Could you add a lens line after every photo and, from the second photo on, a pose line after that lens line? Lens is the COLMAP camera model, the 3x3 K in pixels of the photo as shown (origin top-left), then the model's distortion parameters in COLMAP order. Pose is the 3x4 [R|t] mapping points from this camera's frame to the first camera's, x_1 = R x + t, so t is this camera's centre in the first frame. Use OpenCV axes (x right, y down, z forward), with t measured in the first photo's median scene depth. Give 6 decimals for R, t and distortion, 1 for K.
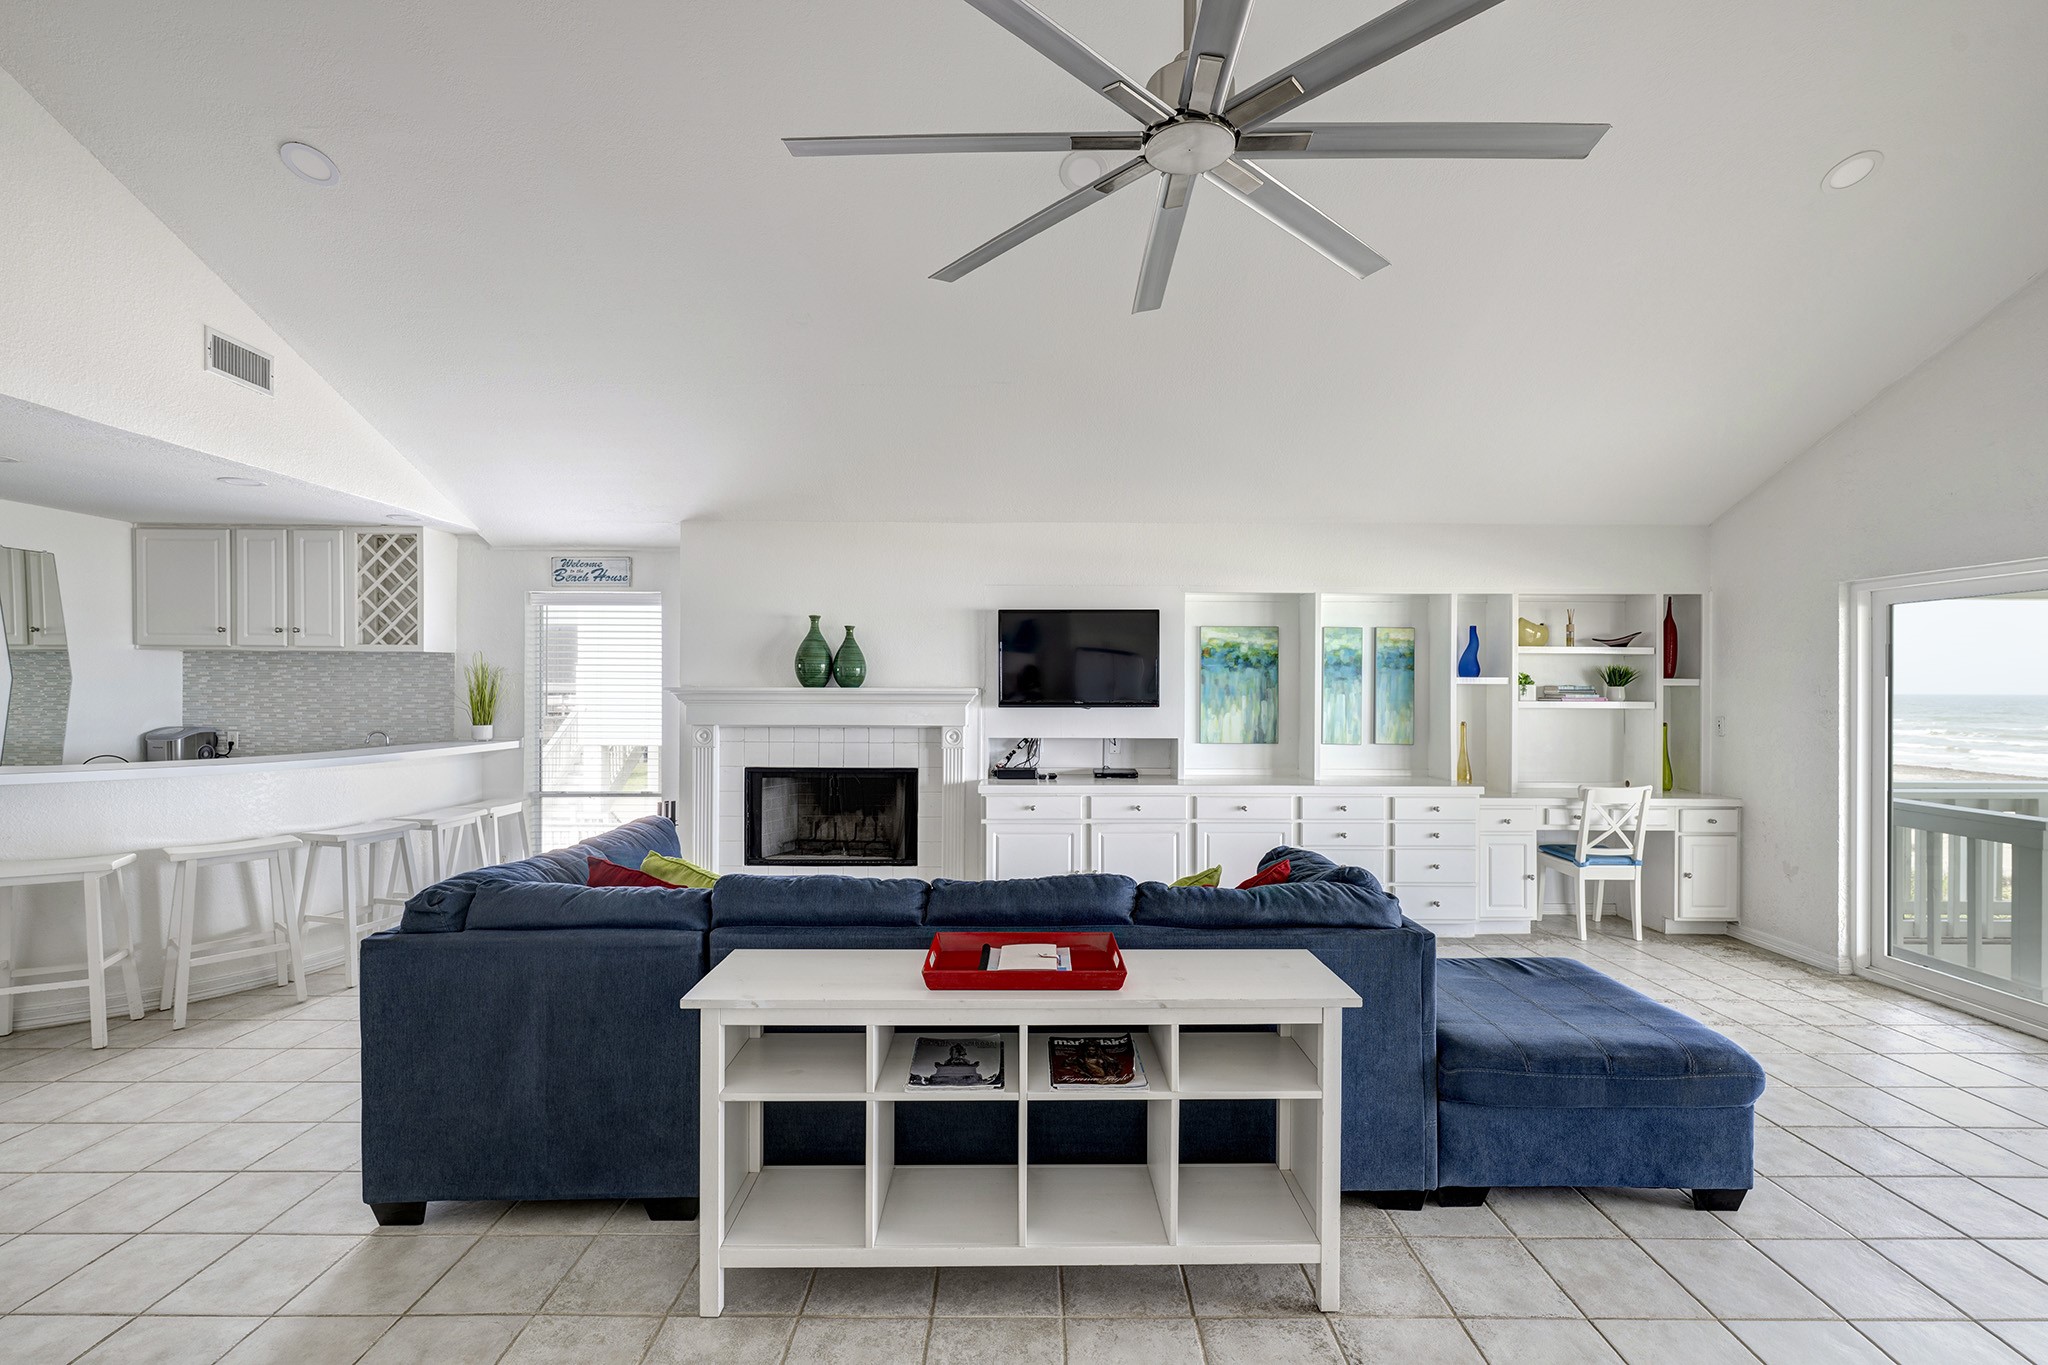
lens RADIAL K [[881.0, 0, 1041.9], [0, 881.0, 692.5], [0, 0, 1]] dist [0.003410, -0.001303]
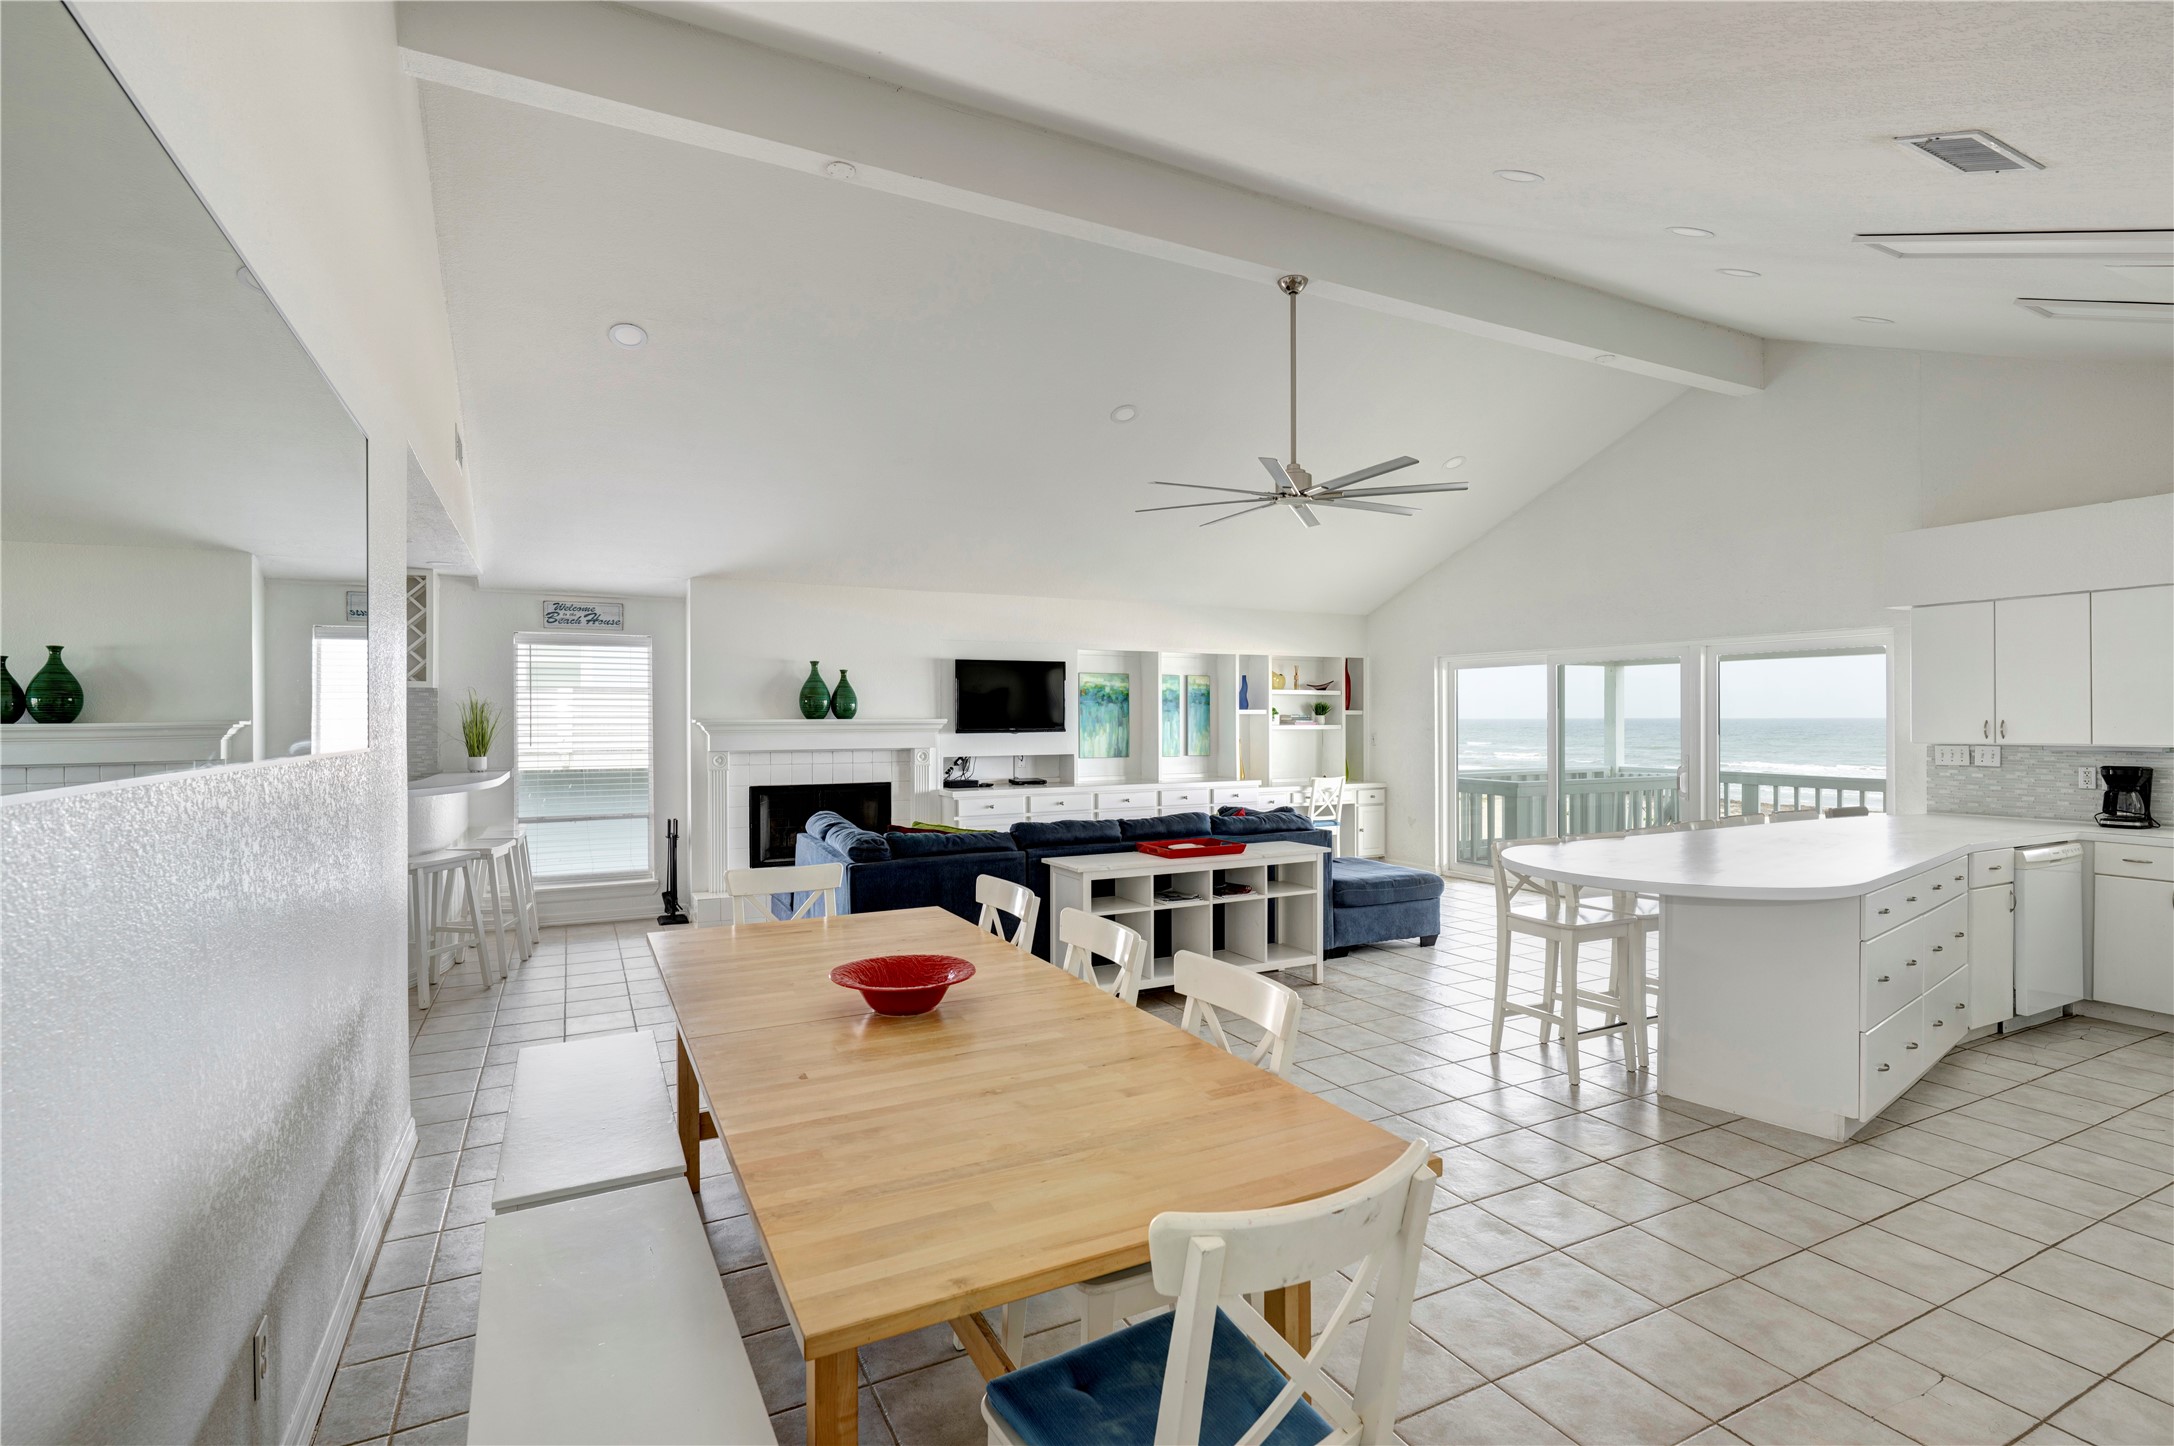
lens RADIAL K [[1018.3, 0, 1065.7], [0, 1018.3, 725.1], [0, 0, 1]] dist [-0.005668, -0.002268]
pose [[0.897453, -0.009293, 0.441011, -0.560551], [0.008403, 0.999957, 0.003971, -0.000276], [-0.441029, 0.000142, 0.897493, -0.431080]]
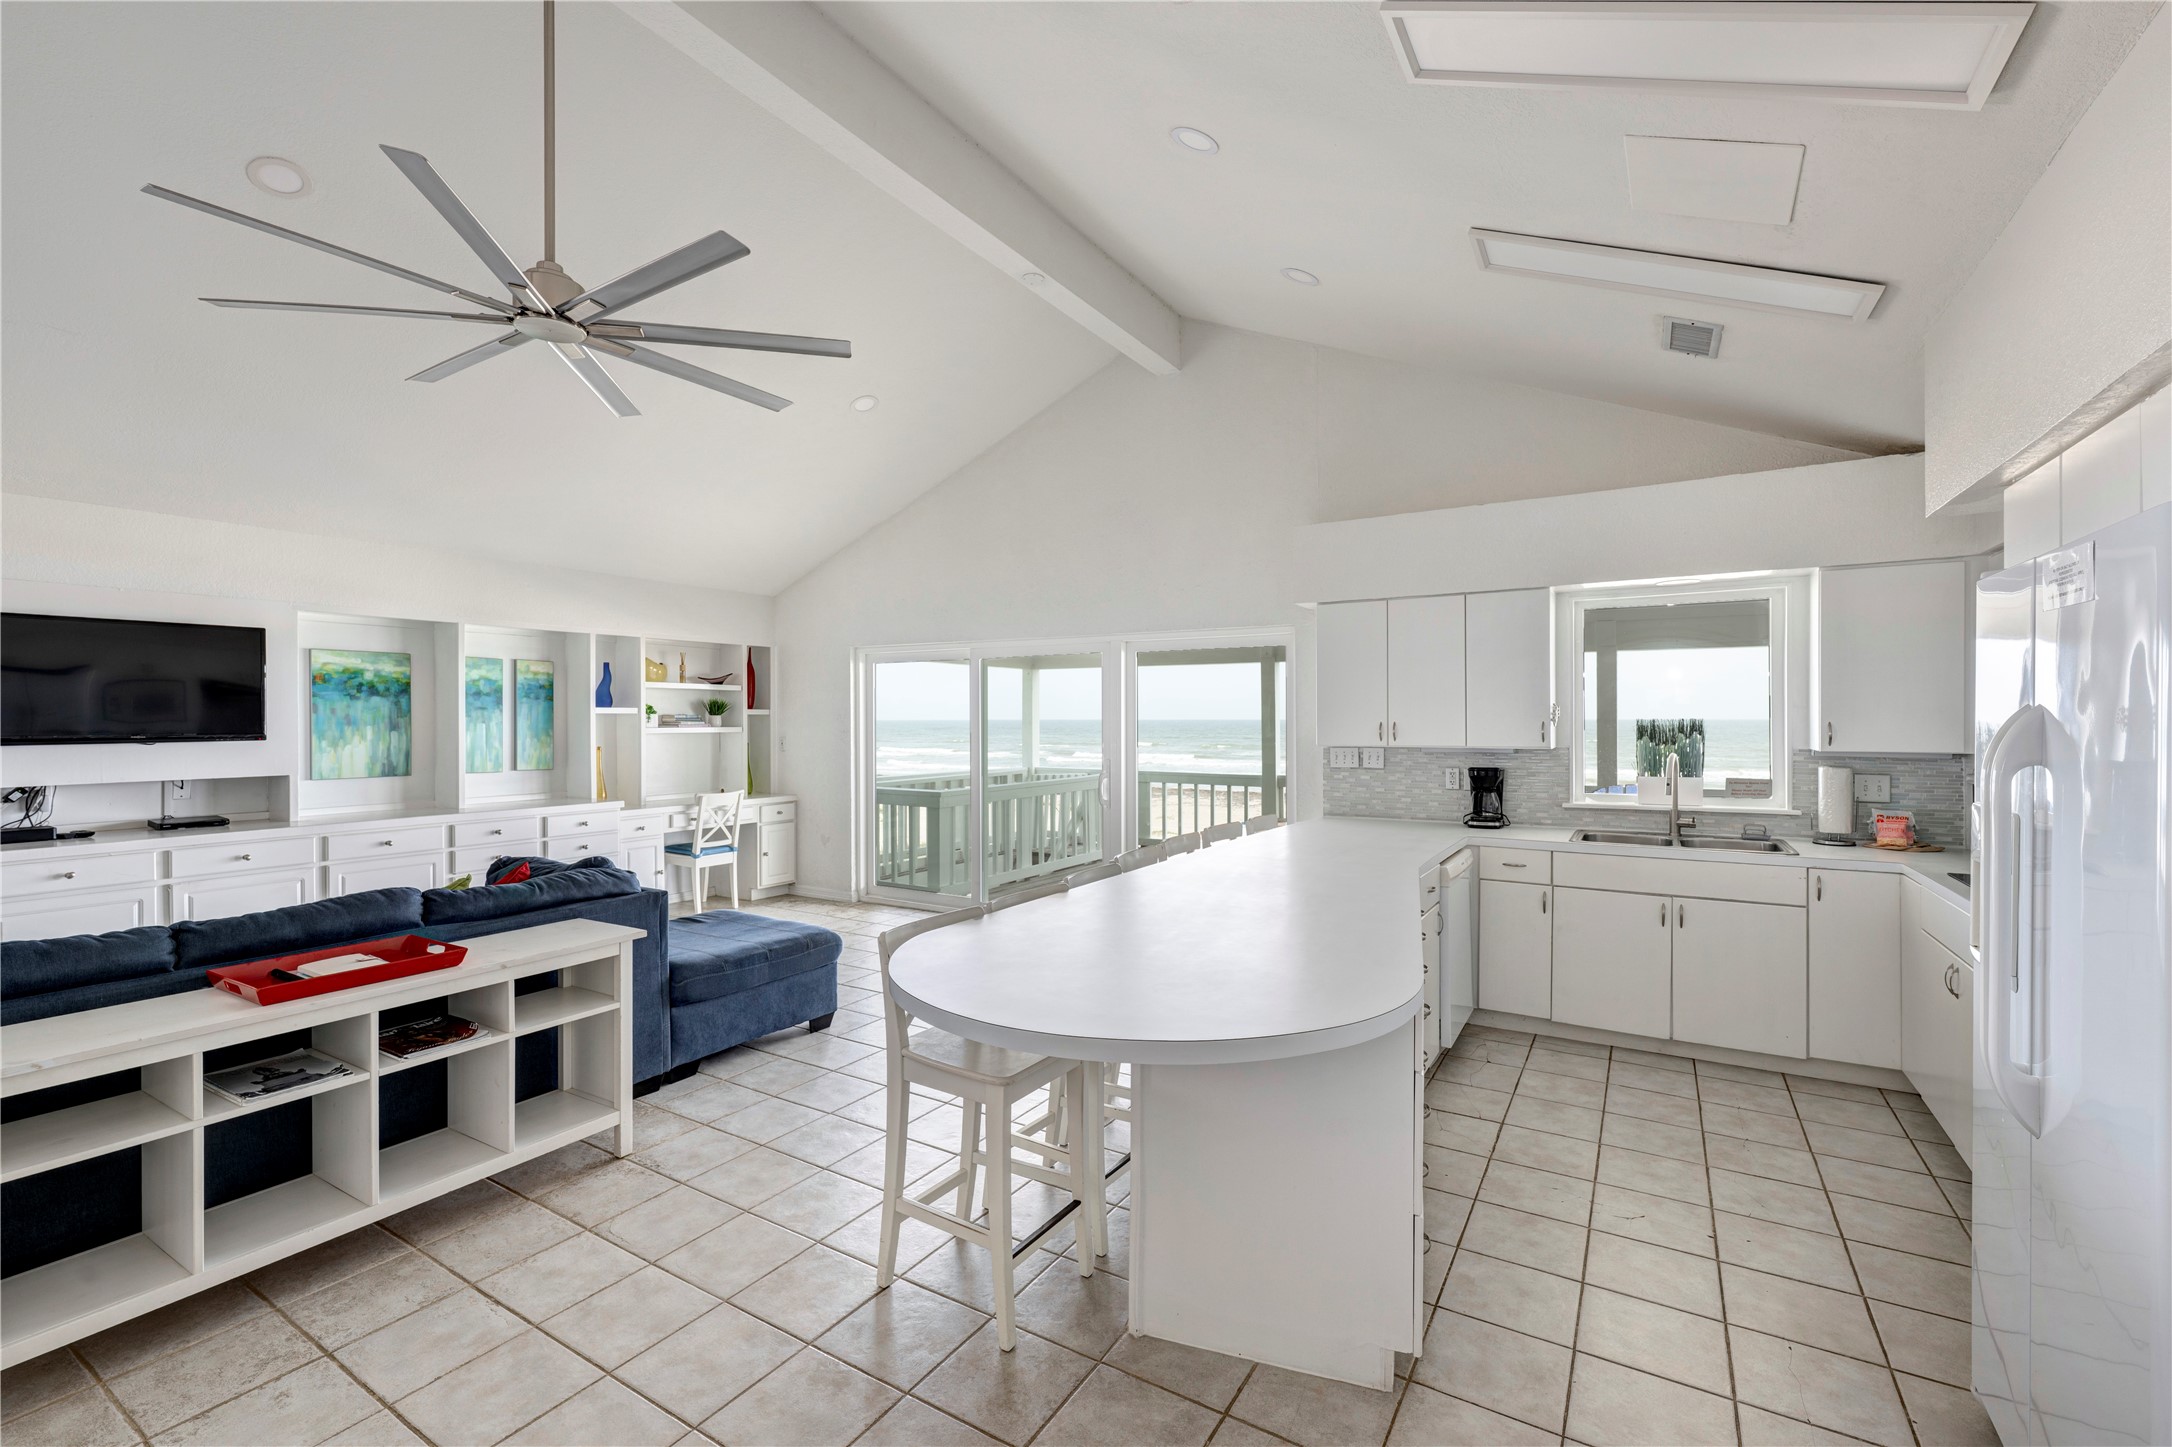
lens RADIAL K [[934.4, 0, 1071.5], [0, 934.4, 721.0], [0, 0, 1]] dist [0.003410, -0.001303]
pose [[0.537258, -0.007037, 0.843389, -0.212498], [0.007262, 0.999967, 0.003717, 0.000122], [-0.843387, 0.004128, 0.537291, -0.160255]]
